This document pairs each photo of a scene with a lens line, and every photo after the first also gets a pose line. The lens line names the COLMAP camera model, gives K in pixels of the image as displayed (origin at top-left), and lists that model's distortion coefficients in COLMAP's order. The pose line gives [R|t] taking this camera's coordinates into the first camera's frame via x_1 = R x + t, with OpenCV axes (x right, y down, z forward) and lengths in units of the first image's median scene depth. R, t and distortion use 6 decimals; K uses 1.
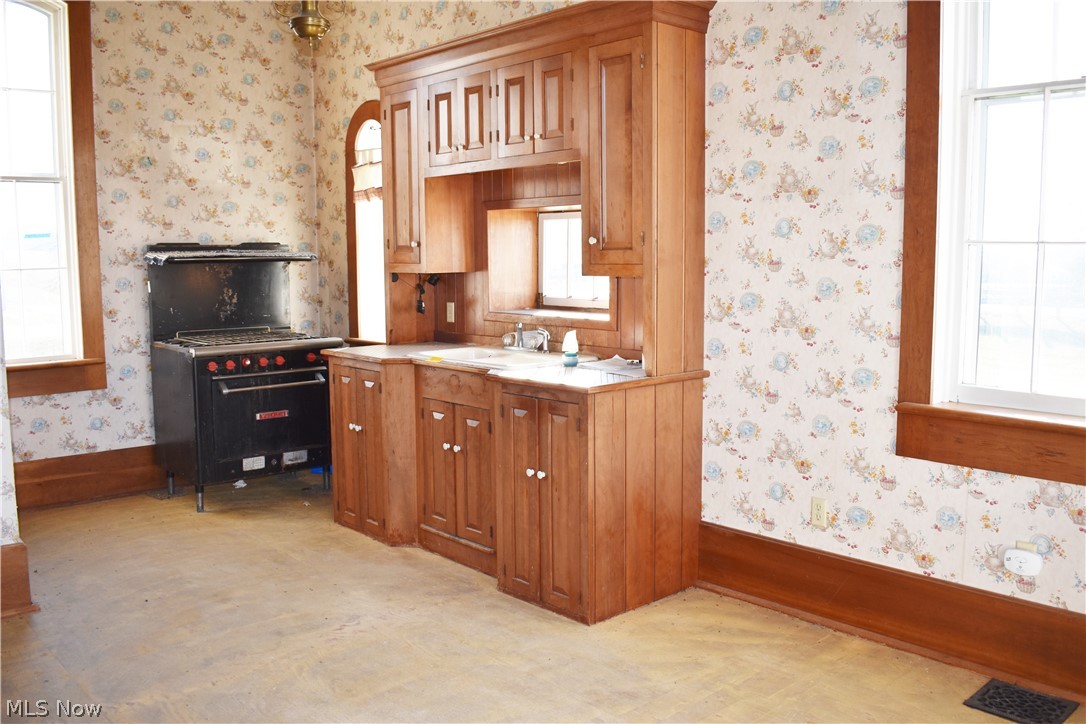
lens RADIAL K [[946.1, 0, 544.1], [0, 946.1, 361.6], [0, 0, 1]] dist [-0.071383, 0.003811]
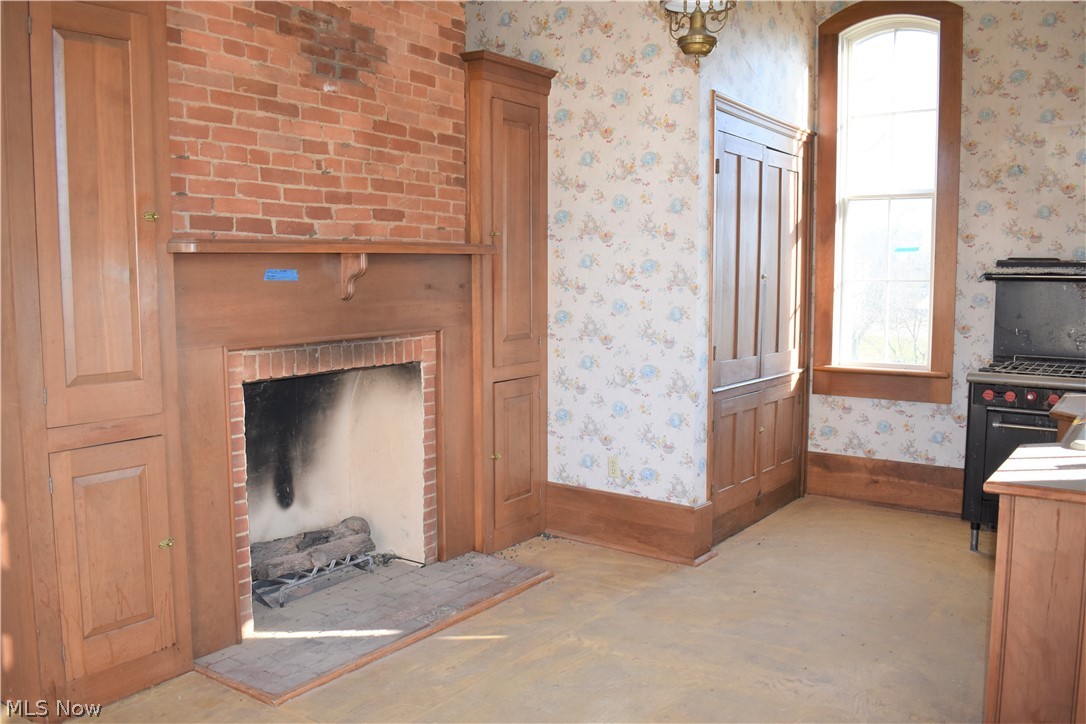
lens RADIAL K [[946.1, 0, 544.2], [0, 946.1, 362.8], [0, 0, 1]] dist [-0.071383, 0.003811]
pose [[0.245804, 0.108258, -0.963255, 0.375161], [-0.114463, 0.990033, 0.082059, -0.046792], [0.962537, 0.090087, 0.255746, 0.330921]]
